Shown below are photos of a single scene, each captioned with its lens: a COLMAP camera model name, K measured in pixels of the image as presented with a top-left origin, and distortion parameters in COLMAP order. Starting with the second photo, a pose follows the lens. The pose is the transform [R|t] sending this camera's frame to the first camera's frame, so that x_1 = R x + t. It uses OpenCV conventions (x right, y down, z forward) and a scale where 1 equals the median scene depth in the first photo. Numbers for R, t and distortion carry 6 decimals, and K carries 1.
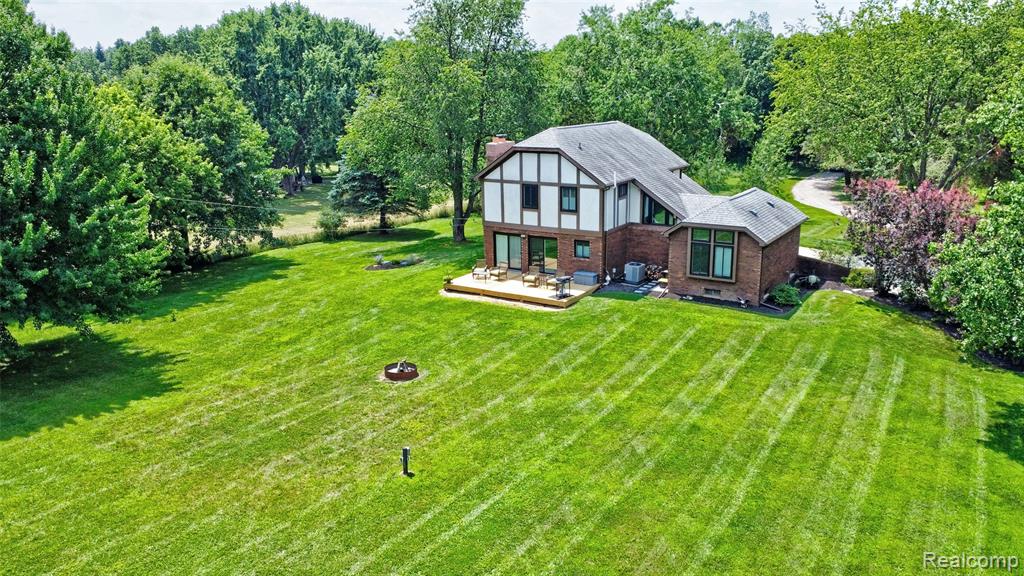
lens RADIAL K [[761.5, 0, 513.3], [0, 761.5, 292.7], [0, 0, 1]] dist [-0.031806, 0.001378]
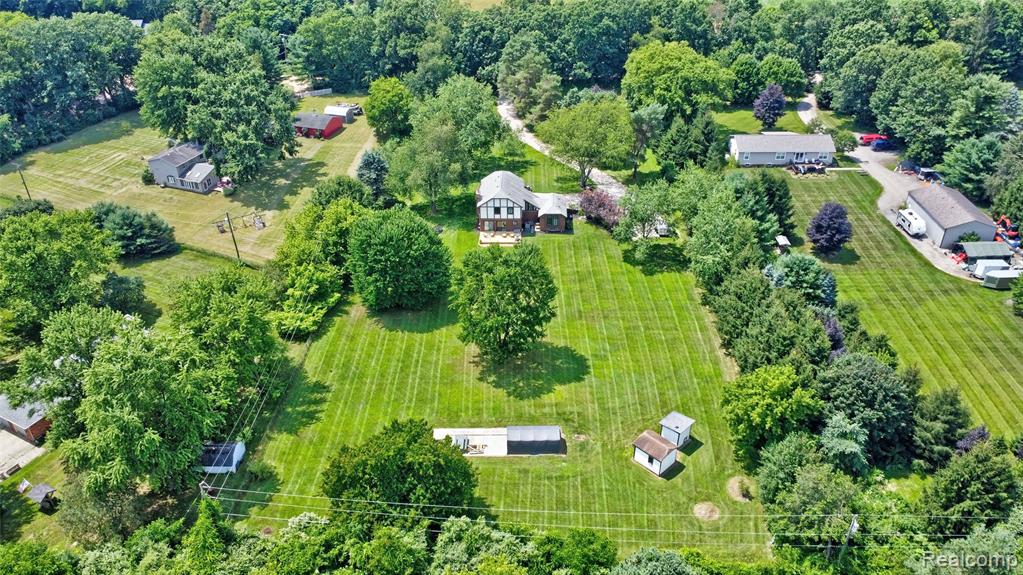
lens RADIAL K [[750.6, 0, 511.5], [0, 750.6, 287.5], [0, 0, 1]] dist [-0.037908, -0.002752]
pose [[0.847069, -0.282546, 0.450158, -1.558830], [0.129383, 0.931128, 0.340969, -0.960331], [-0.515494, -0.230582, 0.825287, -1.902076]]
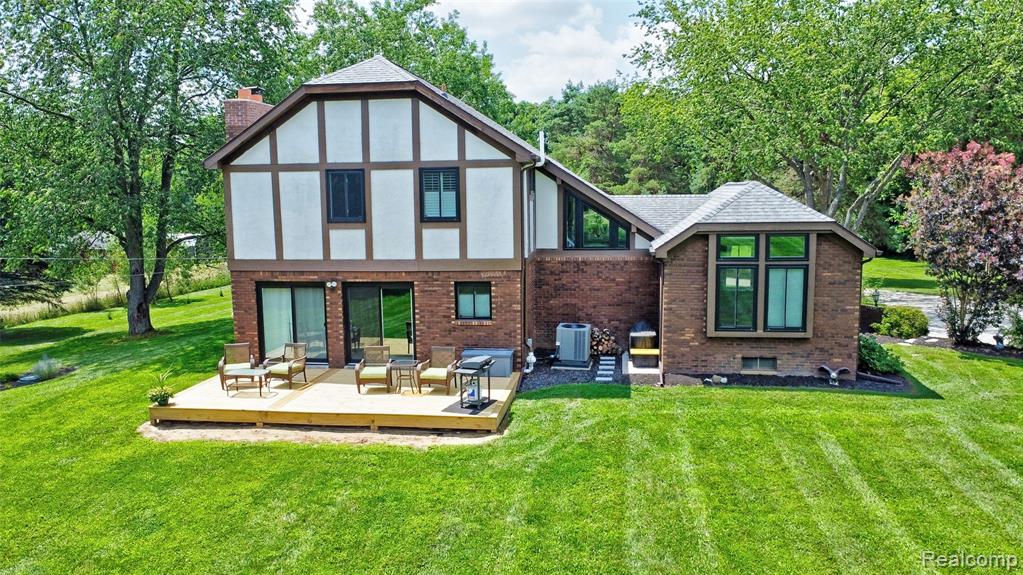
lens RADIAL K [[760.8, 0, 512.8], [0, 760.8, 292.2], [0, 0, 1]] dist [-0.031806, 0.001378]
pose [[0.902673, -0.047651, 0.427680, -0.088069], [0.107841, 0.987185, -0.117624, -0.004980], [-0.416595, 0.152298, 0.896244, 0.574579]]
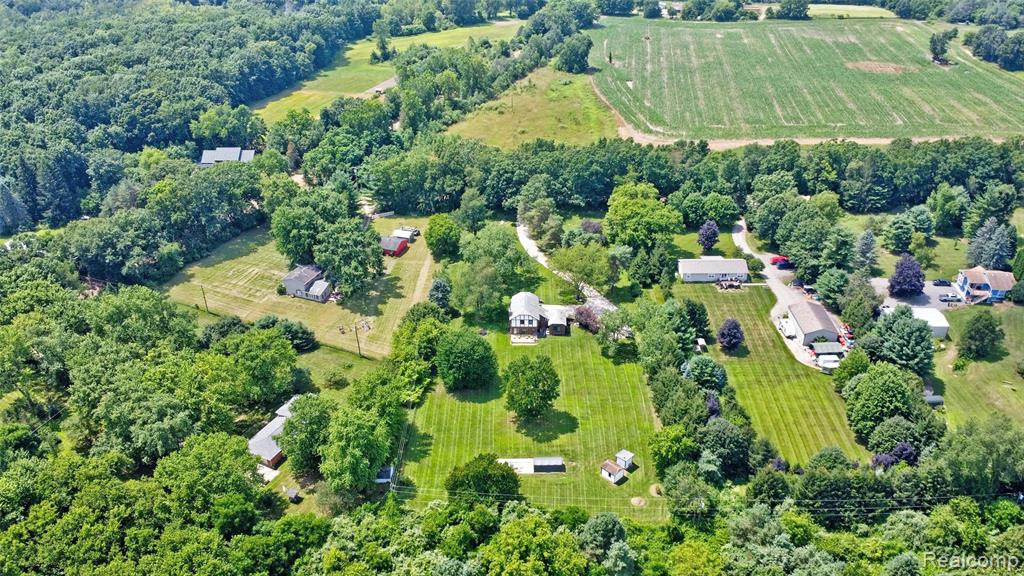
lens RADIAL K [[761.5, 0, 513.3], [0, 761.5, 292.7], [0, 0, 1]] dist [-0.031806, 0.001378]
pose [[0.847484, -0.265297, 0.459771, -2.498994], [0.131503, 0.944080, 0.302357, -1.996848], [-0.514275, -0.195781, 0.834980, -3.475815]]
